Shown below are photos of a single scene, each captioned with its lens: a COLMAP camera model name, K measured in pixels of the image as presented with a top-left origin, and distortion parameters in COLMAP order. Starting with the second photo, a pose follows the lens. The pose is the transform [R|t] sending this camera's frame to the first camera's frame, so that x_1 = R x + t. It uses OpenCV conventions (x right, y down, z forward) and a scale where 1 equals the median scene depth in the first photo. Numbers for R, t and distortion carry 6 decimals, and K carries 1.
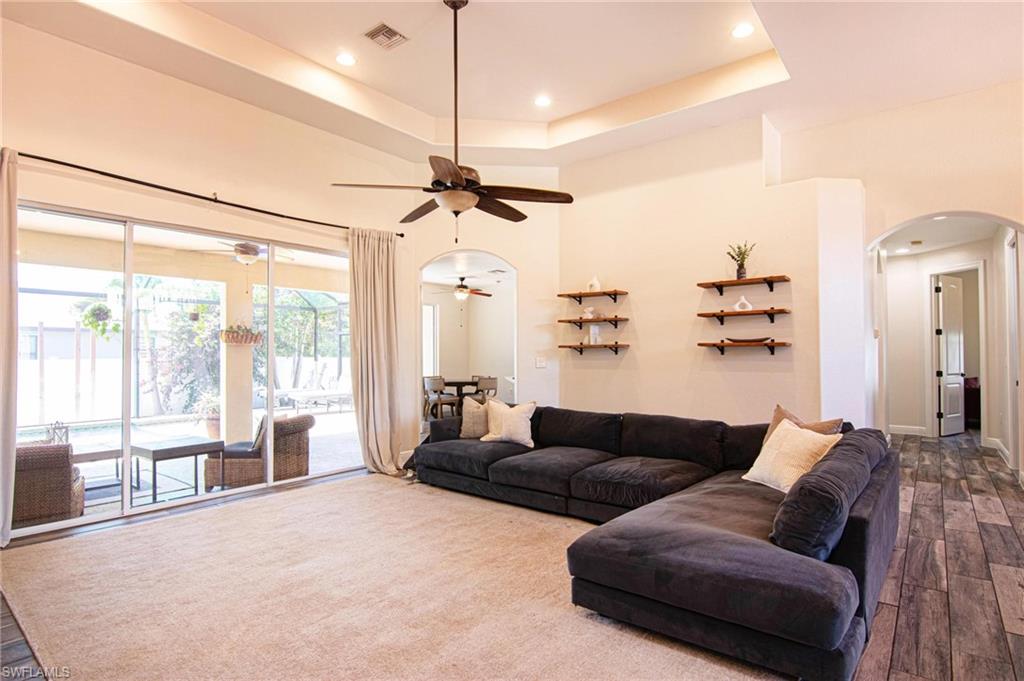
lens RADIAL K [[530.9, 0, 509.2], [0, 530.9, 343.4], [0, 0, 1]] dist [-0.000229, -0.014367]
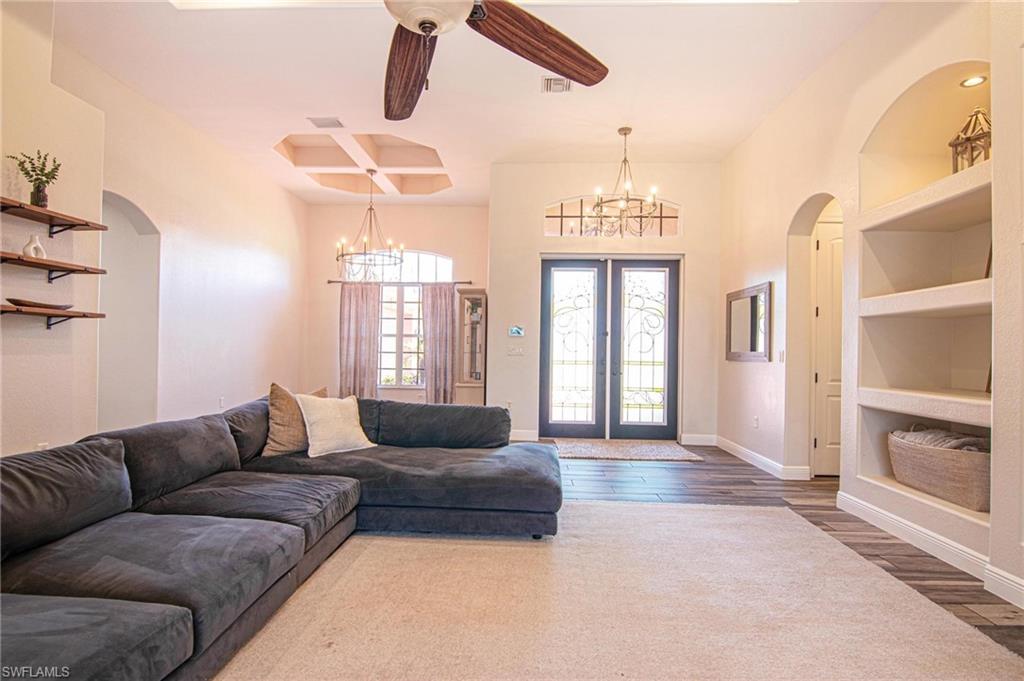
lens RADIAL K [[519.7, 0, 529.1], [0, 519.7, 343.0], [0, 0, 1]] dist [-0.000865, -0.014208]
pose [[-0.623756, 0.003124, 0.781613, -0.403350], [-0.027492, 0.999286, -0.025933, 0.039943], [-0.781136, -0.037664, -0.623224, 0.922858]]
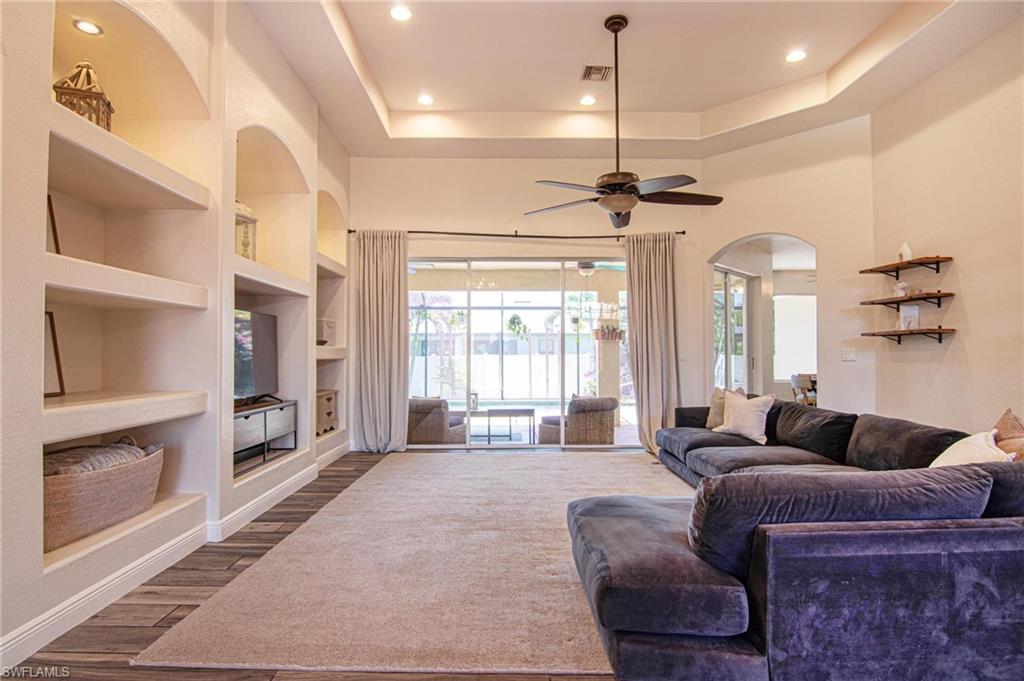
lens RADIAL K [[524.5, 0, 507.2], [0, 524.5, 346.0], [0, 0, 1]] dist [-0.019756, -0.000781]
pose [[0.637414, -0.011789, -0.770431, 0.451914], [0.012622, 0.999909, -0.004857, 0.025810], [0.770418, -0.006629, 0.637504, 0.088594]]
